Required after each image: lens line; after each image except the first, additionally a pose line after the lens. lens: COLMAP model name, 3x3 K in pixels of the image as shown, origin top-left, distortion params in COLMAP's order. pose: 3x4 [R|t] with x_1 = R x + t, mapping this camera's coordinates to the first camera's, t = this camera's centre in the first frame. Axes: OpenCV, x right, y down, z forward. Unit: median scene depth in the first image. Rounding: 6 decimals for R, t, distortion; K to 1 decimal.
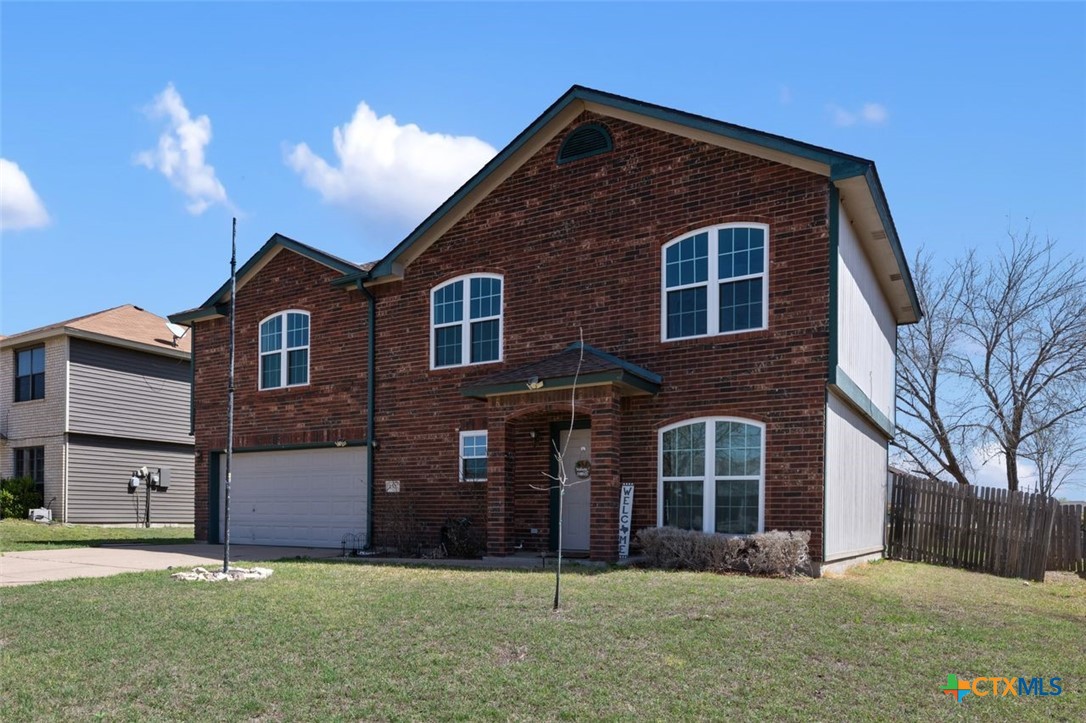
lens RADIAL K [[732.7, 0, 540.6], [0, 732.7, 418.2], [0, 0, 1]] dist [0.000346, -0.000541]
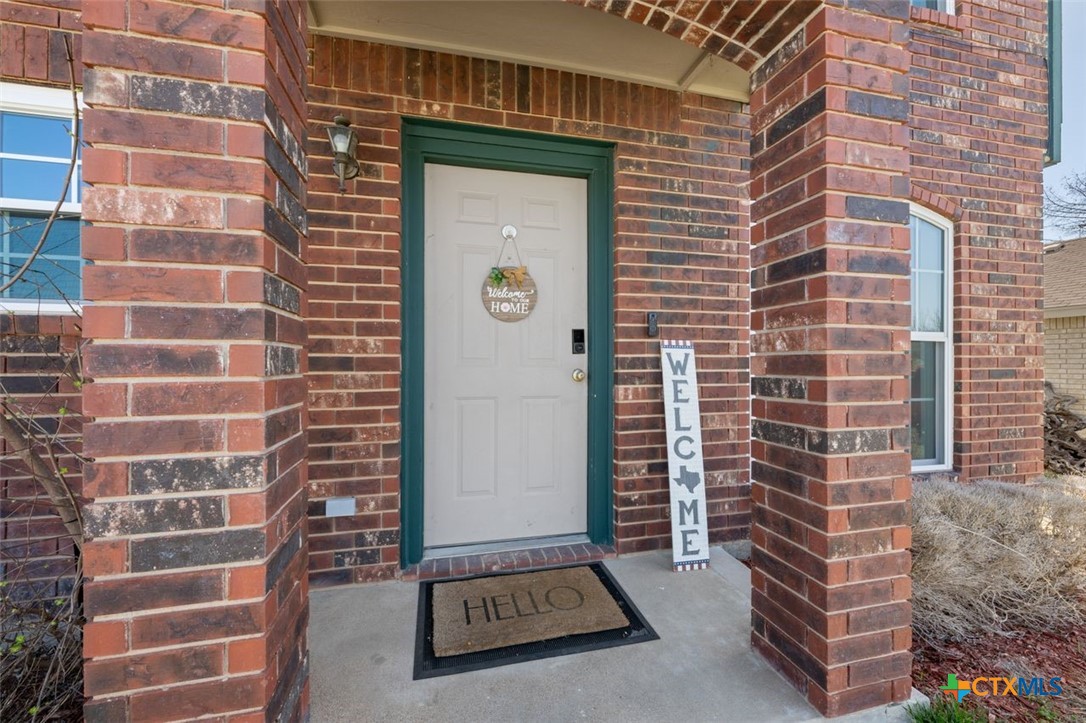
lens RADIAL K [[424.8, 0, 540.1], [0, 424.8, 357.6], [0, 0, 1]] dist [0.001291, 0.000035]
pose [[0.726813, -0.001556, 0.686834, -0.053818], [-0.086463, 0.991835, 0.093742, 0.068052], [-0.681371, -0.127518, 0.720744, 0.731671]]
